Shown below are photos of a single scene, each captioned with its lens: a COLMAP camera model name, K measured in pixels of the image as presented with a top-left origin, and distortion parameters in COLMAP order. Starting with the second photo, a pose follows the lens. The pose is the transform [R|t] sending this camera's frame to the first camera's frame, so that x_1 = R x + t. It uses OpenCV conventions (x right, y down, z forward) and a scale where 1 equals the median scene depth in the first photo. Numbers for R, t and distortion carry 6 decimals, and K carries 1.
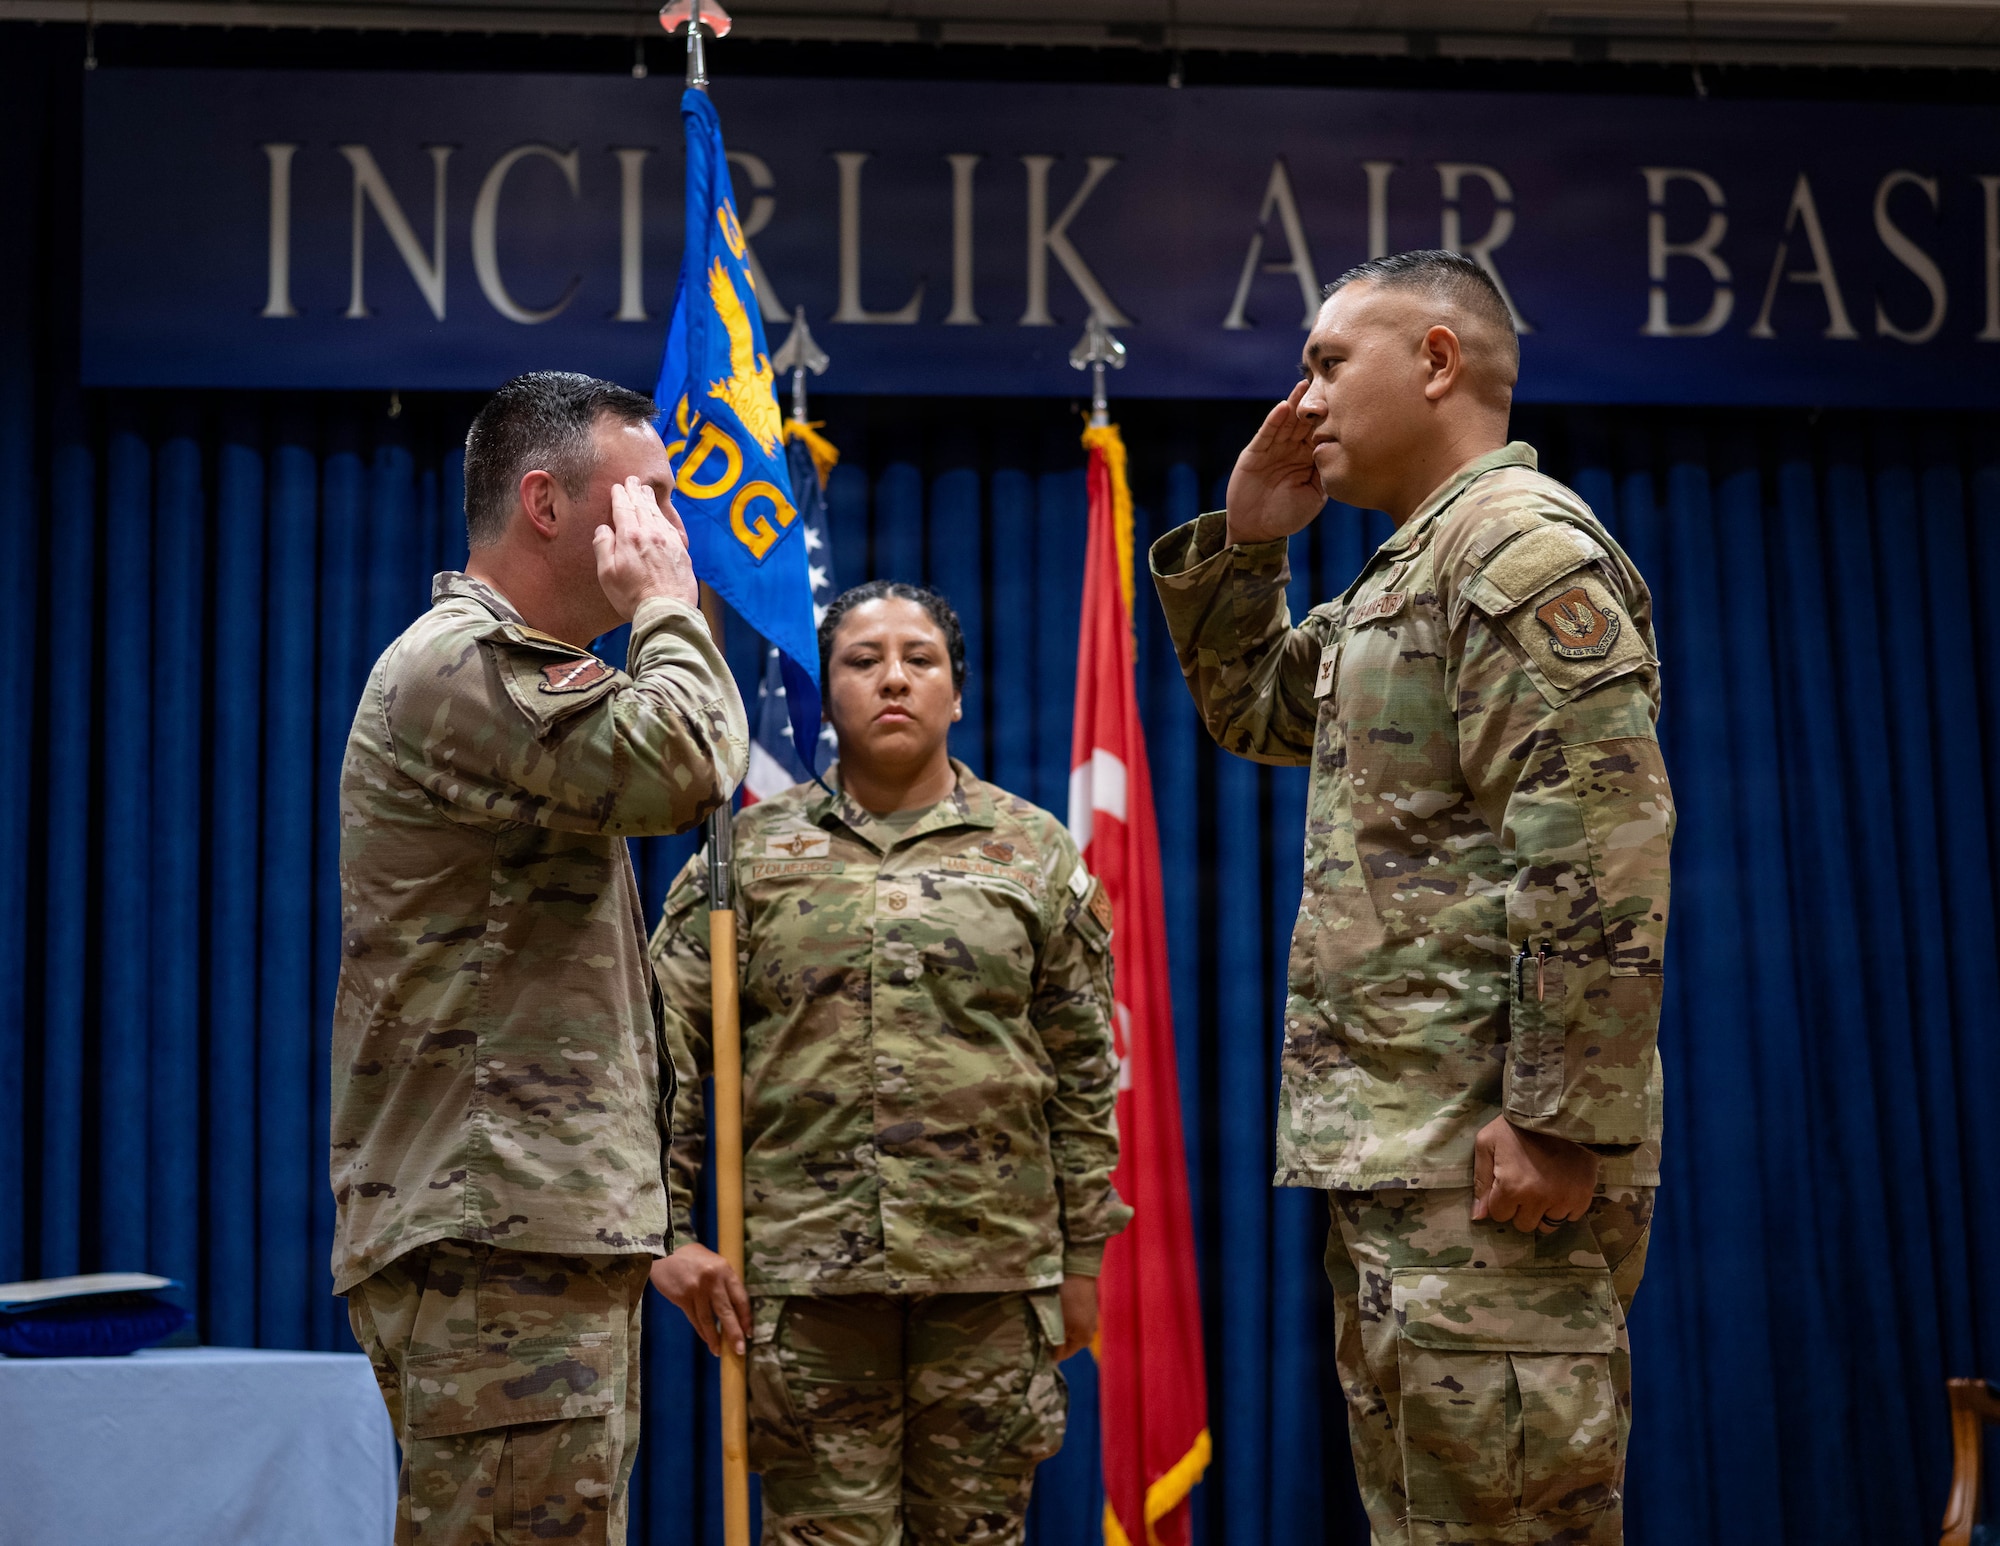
lens RADIAL K [[3310.2, 0, 961.3], [0, 3310.2, 762.0], [0, 0, 1]] dist [0.022173, 0.000000]
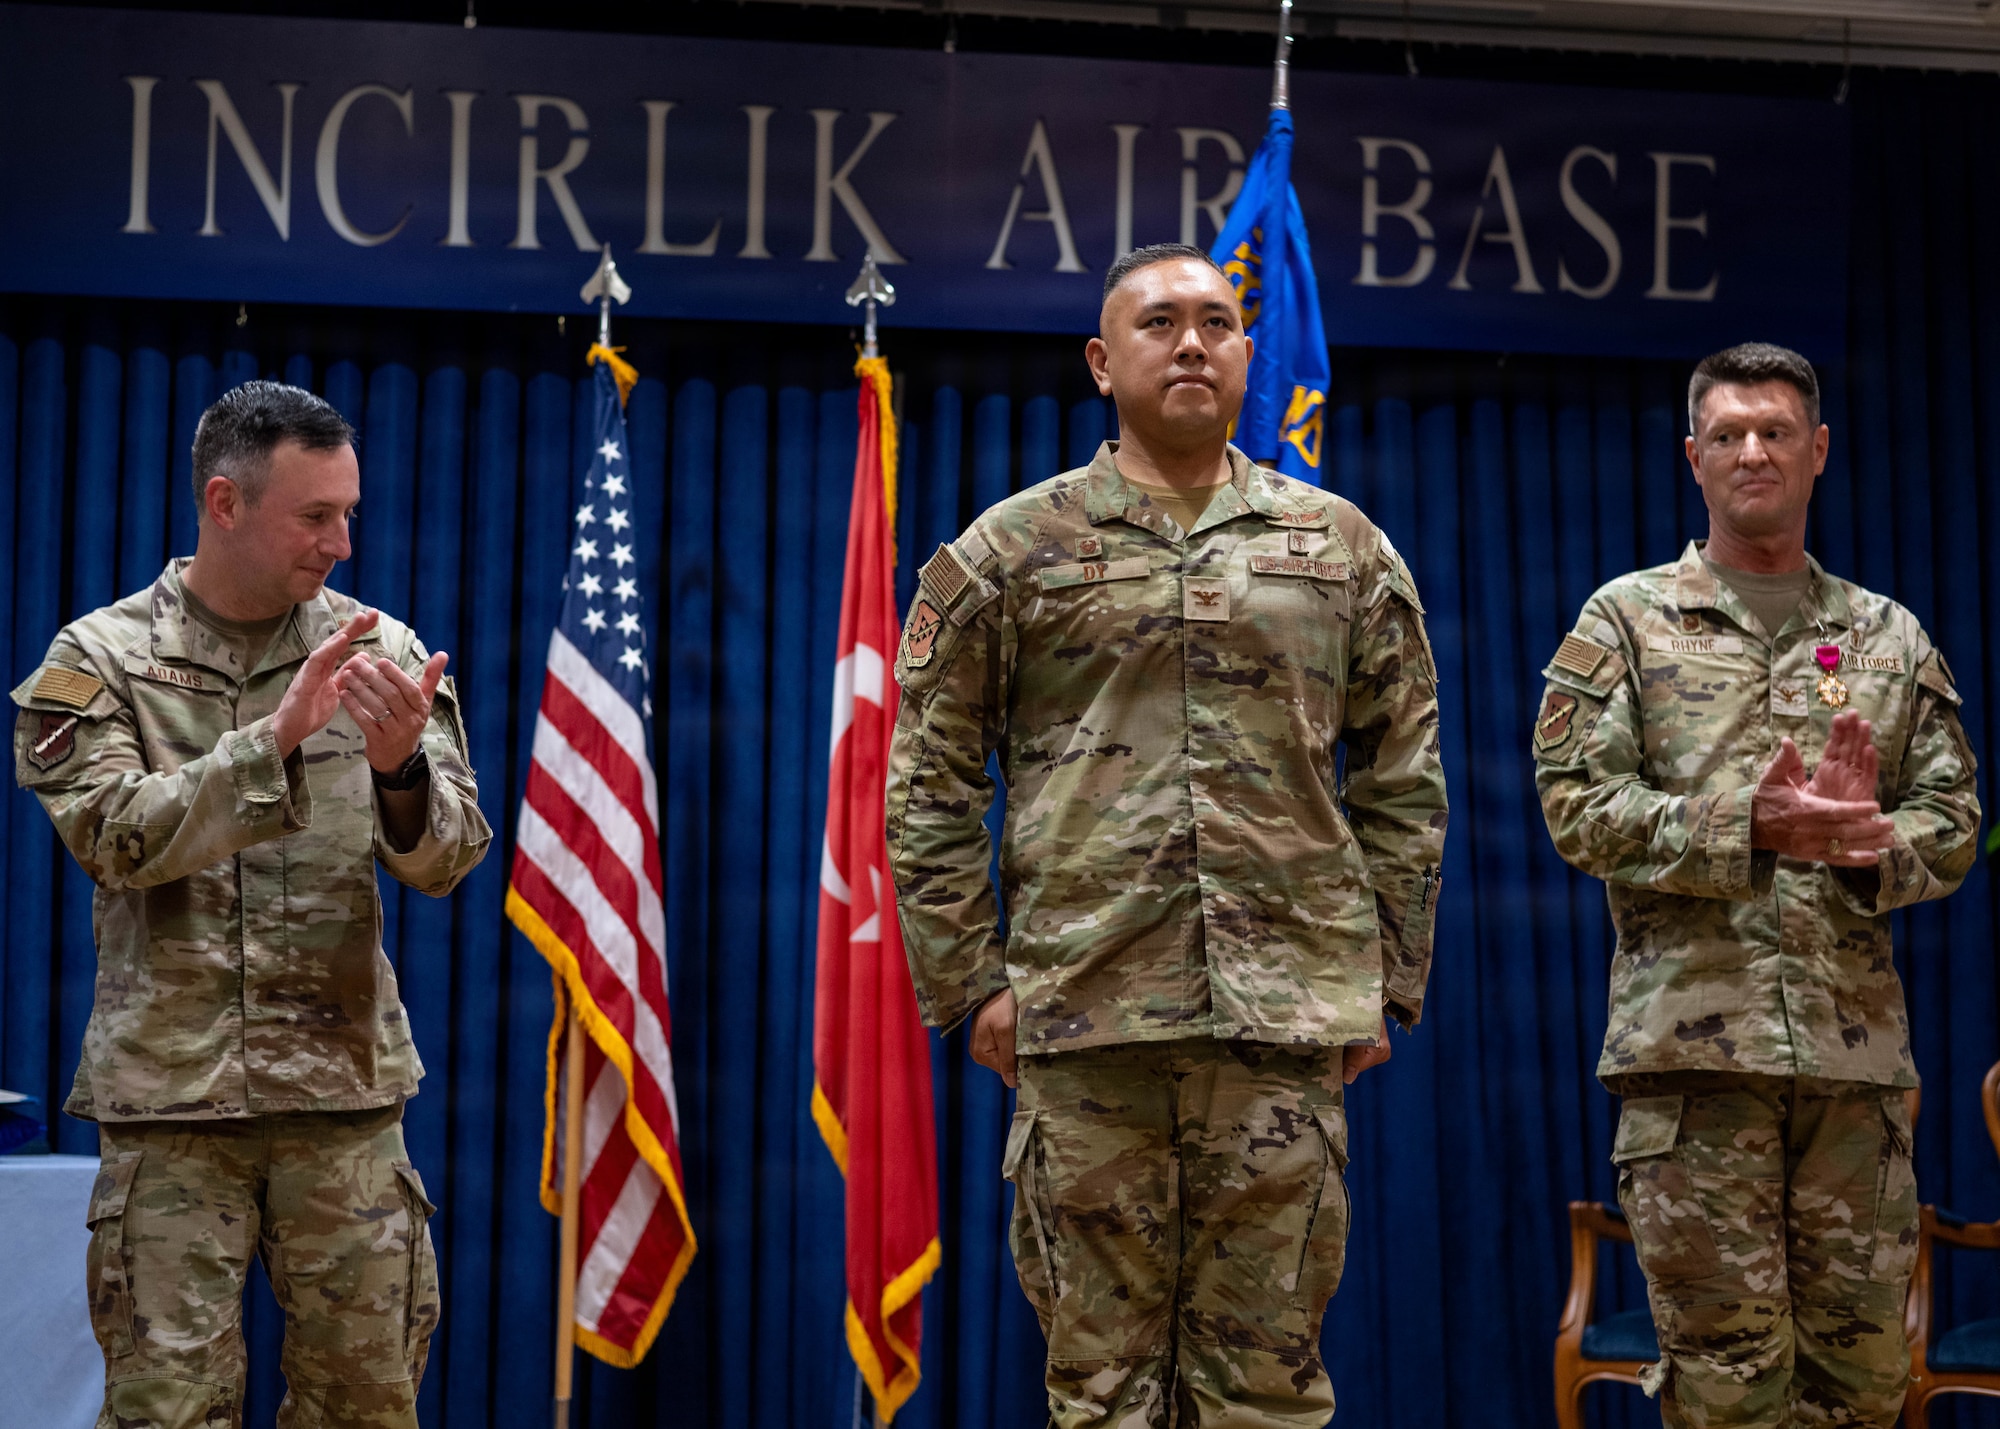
lens RADIAL K [[3359.0, 0, 1018.1], [0, 3359.0, 623.7], [0, 0, 1]] dist [0.027785, 0.000000]
pose [[0.997691, 0.024073, 0.063501, 0.020442], [-0.024750, 0.999645, 0.009890, -0.021681], [-0.063240, -0.011439, 0.997933, -0.149040]]
